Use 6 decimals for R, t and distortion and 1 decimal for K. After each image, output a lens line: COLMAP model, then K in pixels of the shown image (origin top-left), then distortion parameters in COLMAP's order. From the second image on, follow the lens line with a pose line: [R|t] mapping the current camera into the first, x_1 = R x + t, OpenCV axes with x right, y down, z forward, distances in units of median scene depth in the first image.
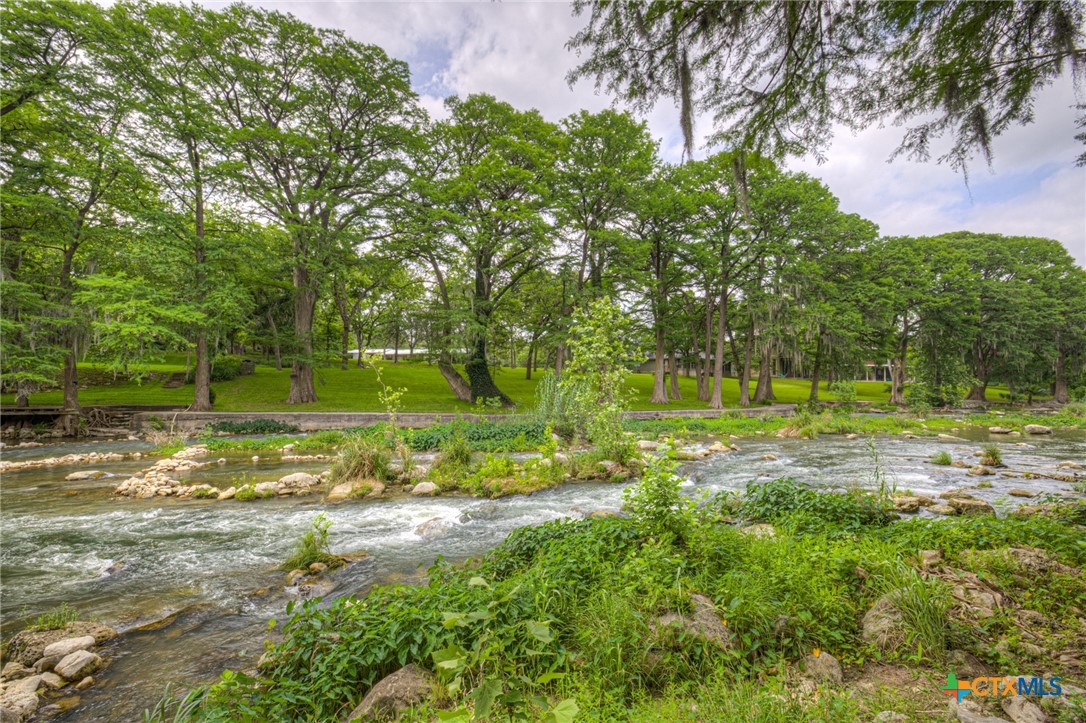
lens RADIAL K [[471.7, 0, 543.5], [0, 471.7, 359.7], [0, 0, 1]] dist [-0.030070, 0.010370]
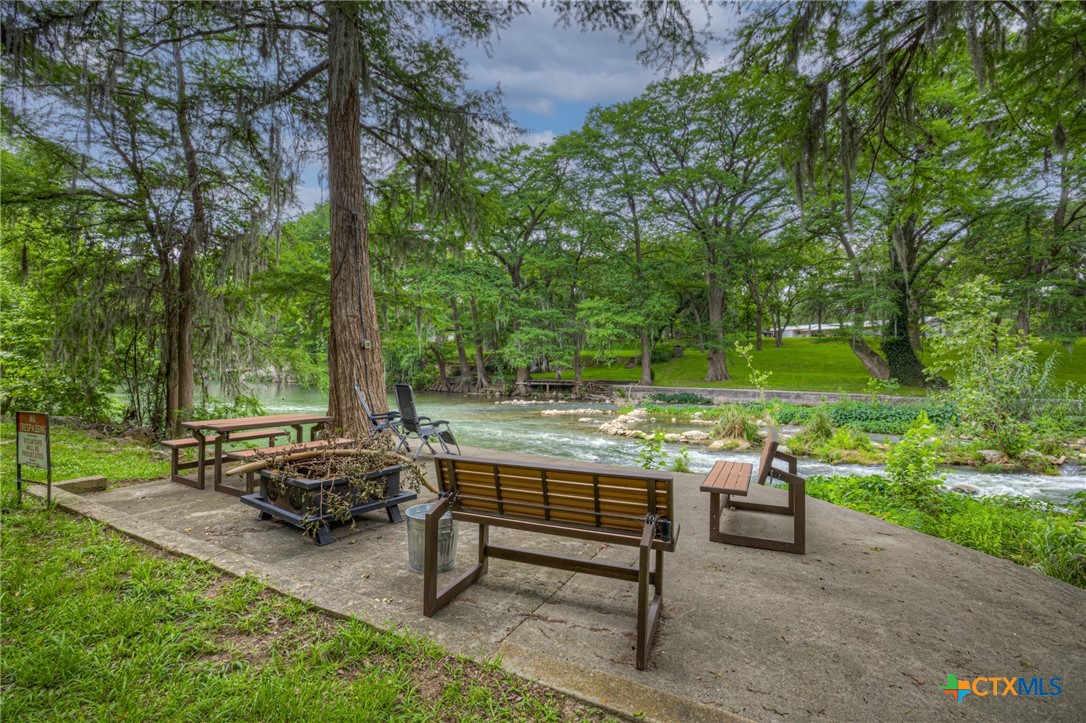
lens RADIAL K [[471.7, 0, 542.4], [0, 471.7, 362.3], [0, 0, 1]] dist [-0.030070, 0.010370]
pose [[0.645470, -0.009873, -0.763722, 0.189840], [0.052369, 0.998135, 0.031357, -0.025116], [0.761988, -0.060235, 0.644783, -0.188373]]
